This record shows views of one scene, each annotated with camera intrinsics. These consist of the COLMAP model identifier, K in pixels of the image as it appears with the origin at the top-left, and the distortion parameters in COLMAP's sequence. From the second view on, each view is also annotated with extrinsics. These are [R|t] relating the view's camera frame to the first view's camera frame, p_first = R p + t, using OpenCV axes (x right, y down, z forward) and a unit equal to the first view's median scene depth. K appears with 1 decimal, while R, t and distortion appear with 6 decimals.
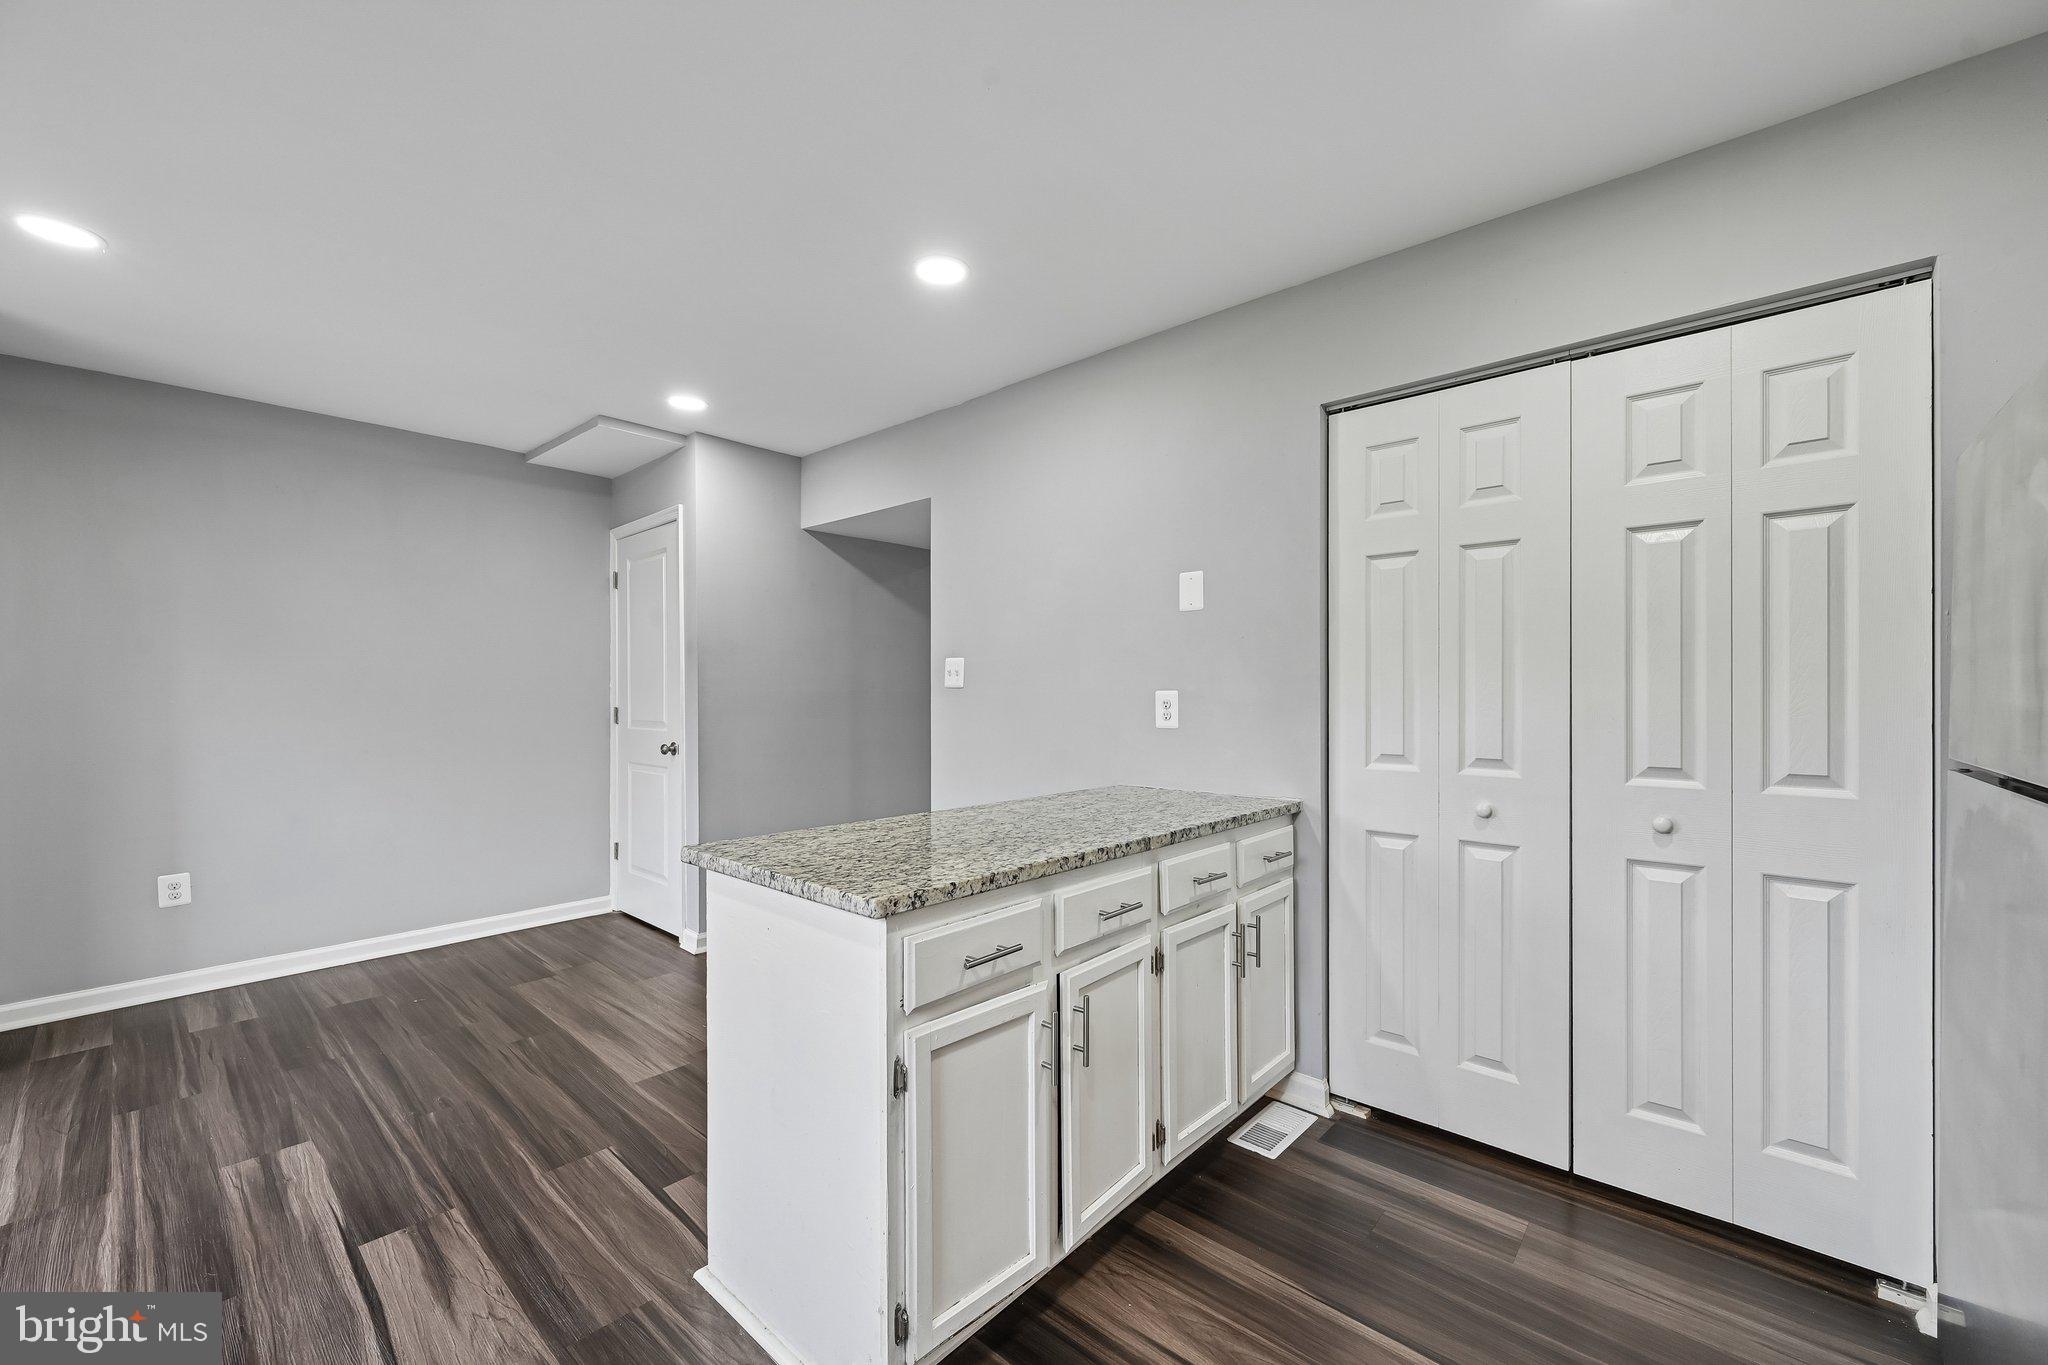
lens RADIAL K [[805.8, 0, 1033.2], [0, 805.8, 691.0], [0, 0, 1]] dist [-0.001885, -0.000013]
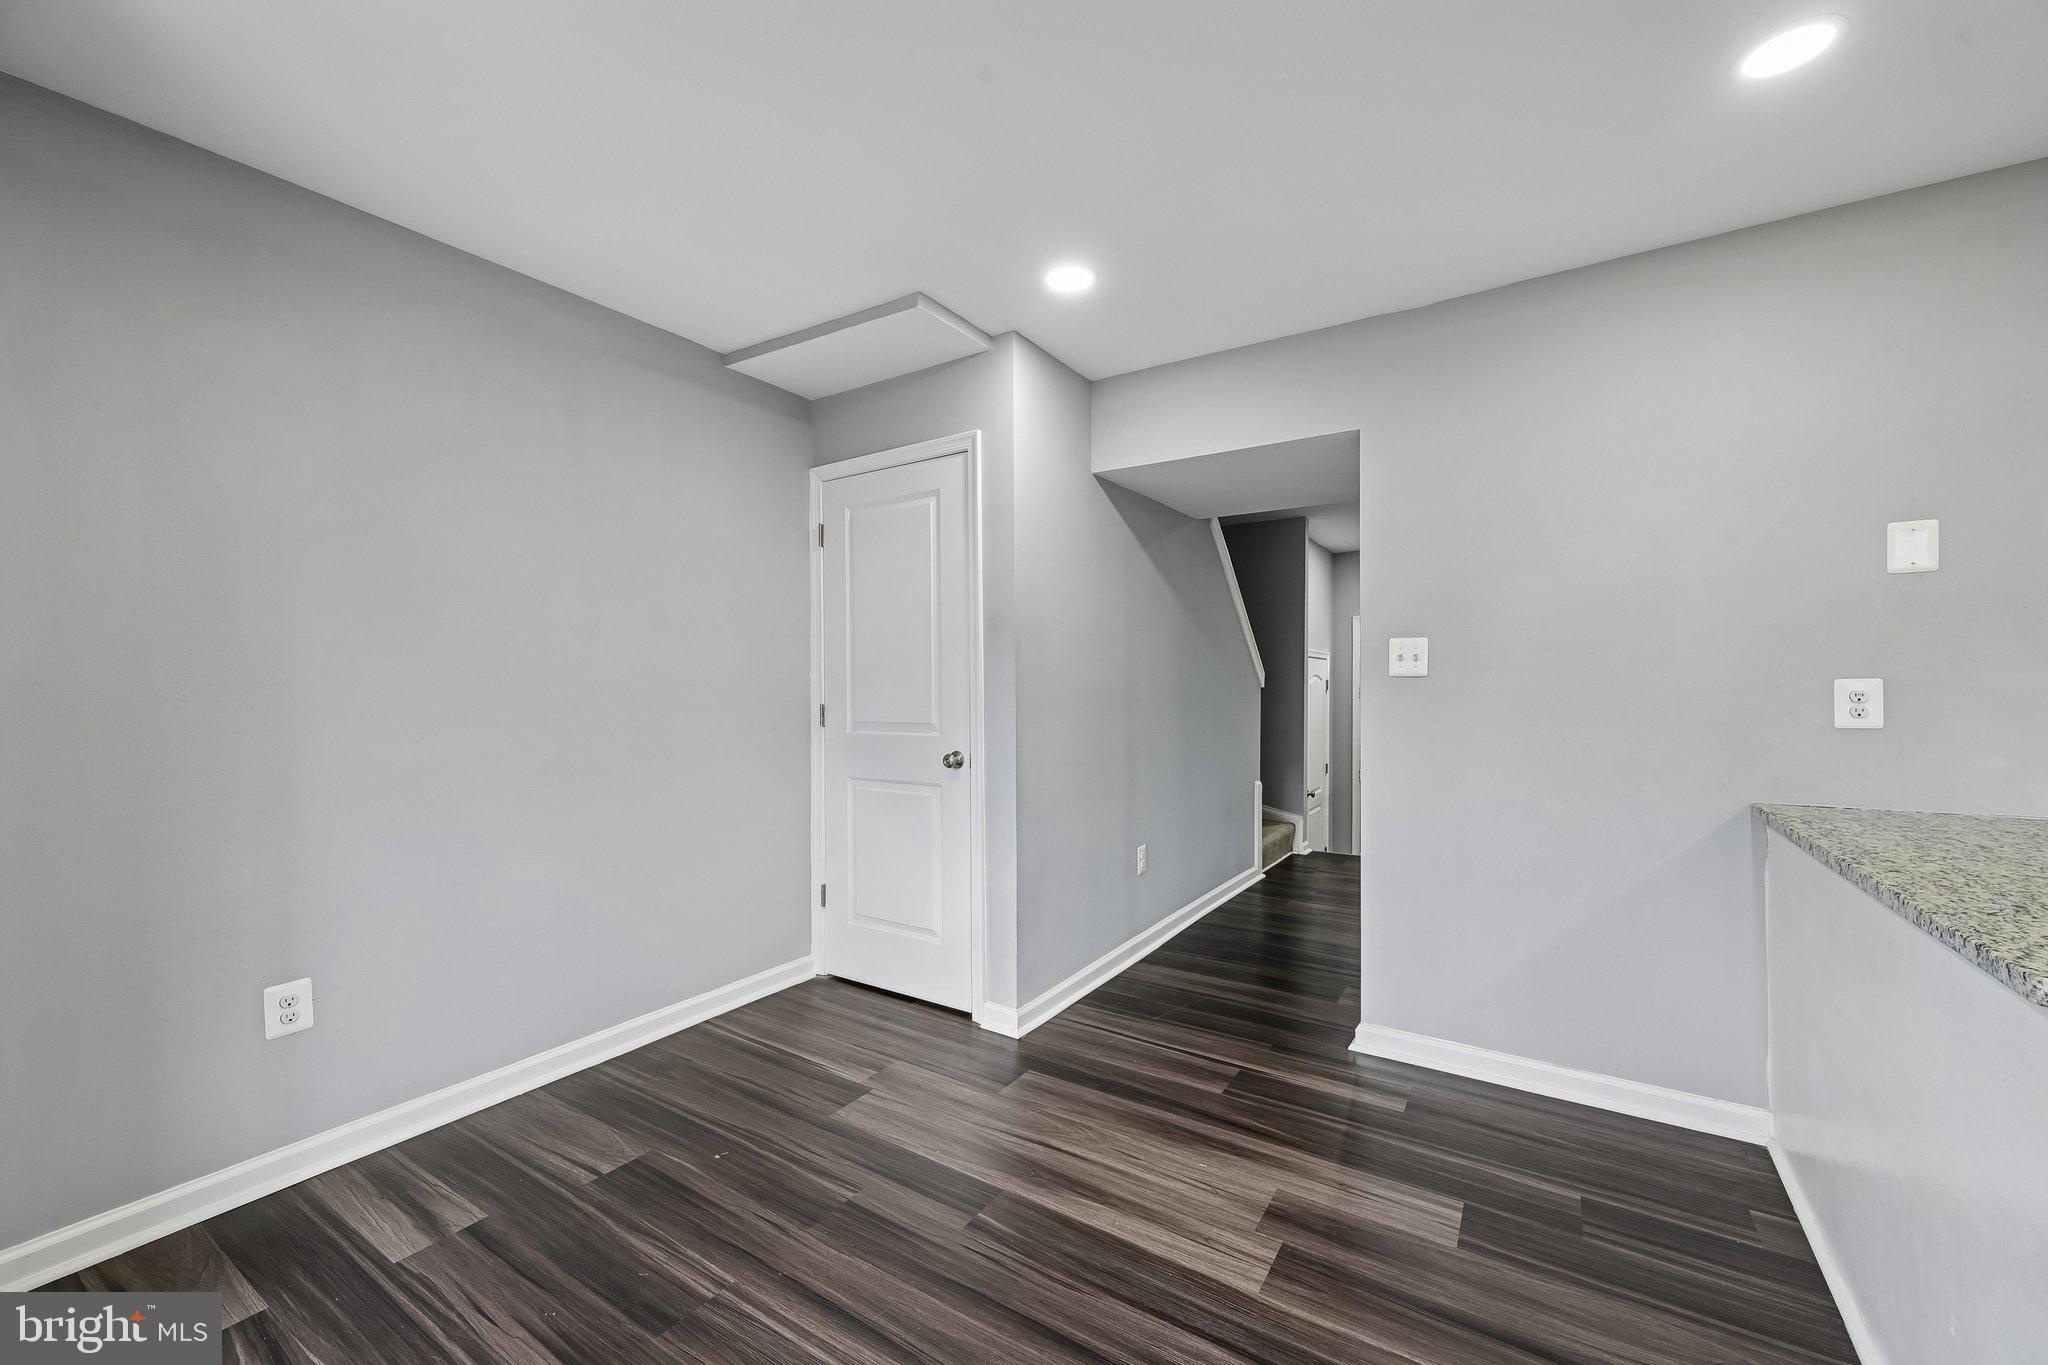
lens RADIAL K [[805.8, 0, 1033.2], [0, 805.8, 691.0], [0, 0, 1]] dist [-0.001885, -0.000013]
pose [[0.988485, -0.002247, 0.151299, -0.713081], [0.001497, 0.999986, 0.005072, 0.005928], [-0.151308, -0.004787, 0.988475, 0.371452]]
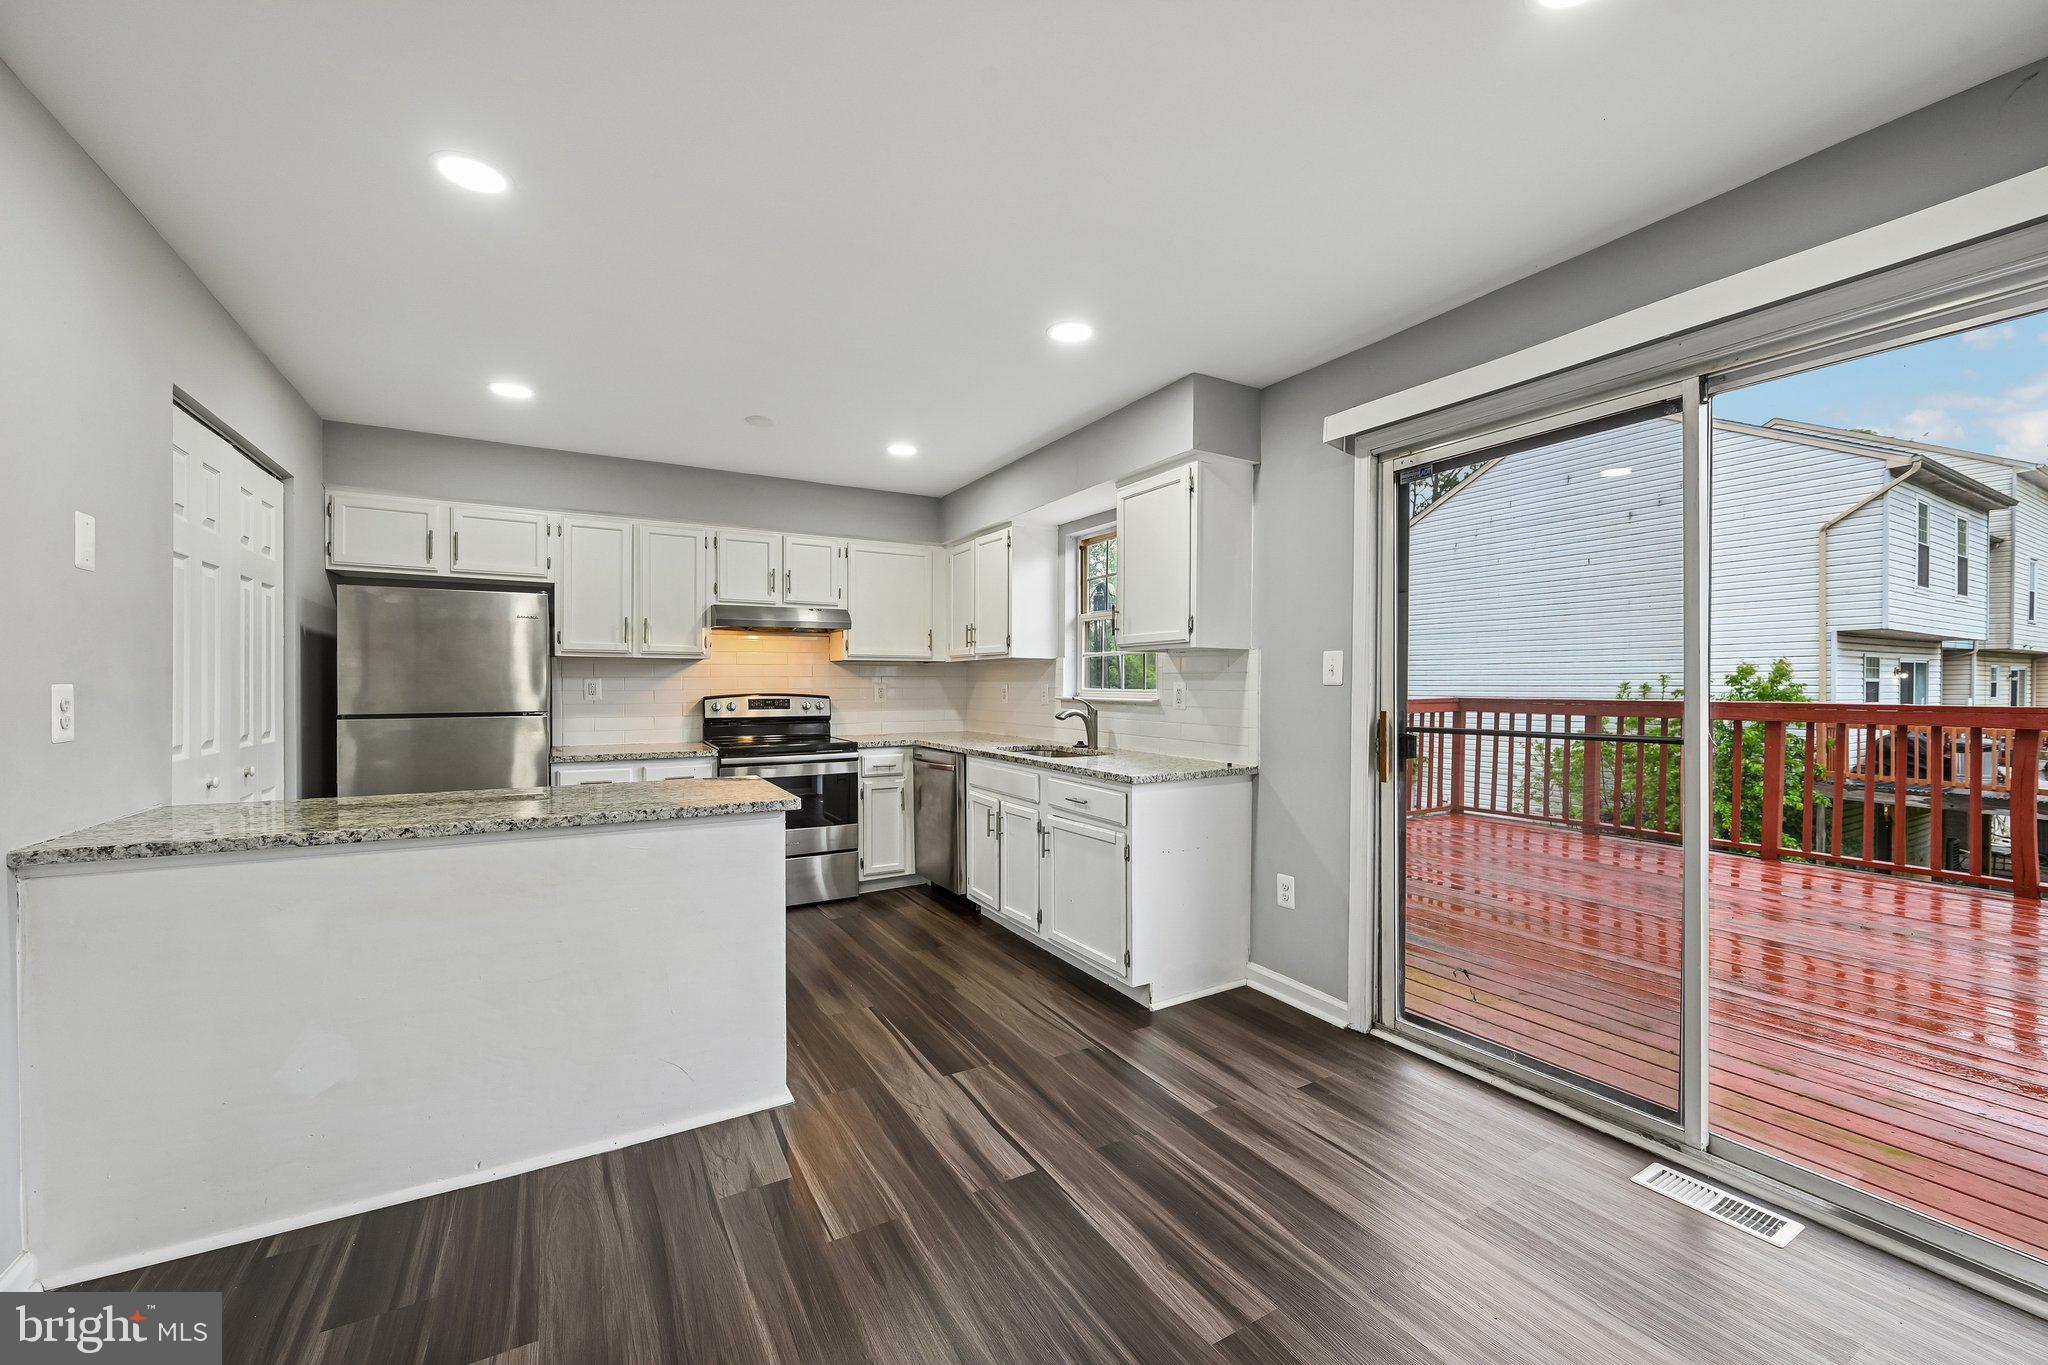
lens RADIAL K [[810.6, 0, 1037.9], [0, 810.6, 681.9], [0, 0, 1]] dist [-0.001163, -0.000051]
pose [[-0.950422, 0.000071, 0.310962, -0.785746], [-0.001606, 0.999986, -0.005135, 0.000126], [-0.310958, -0.005380, -0.950408, 1.375304]]
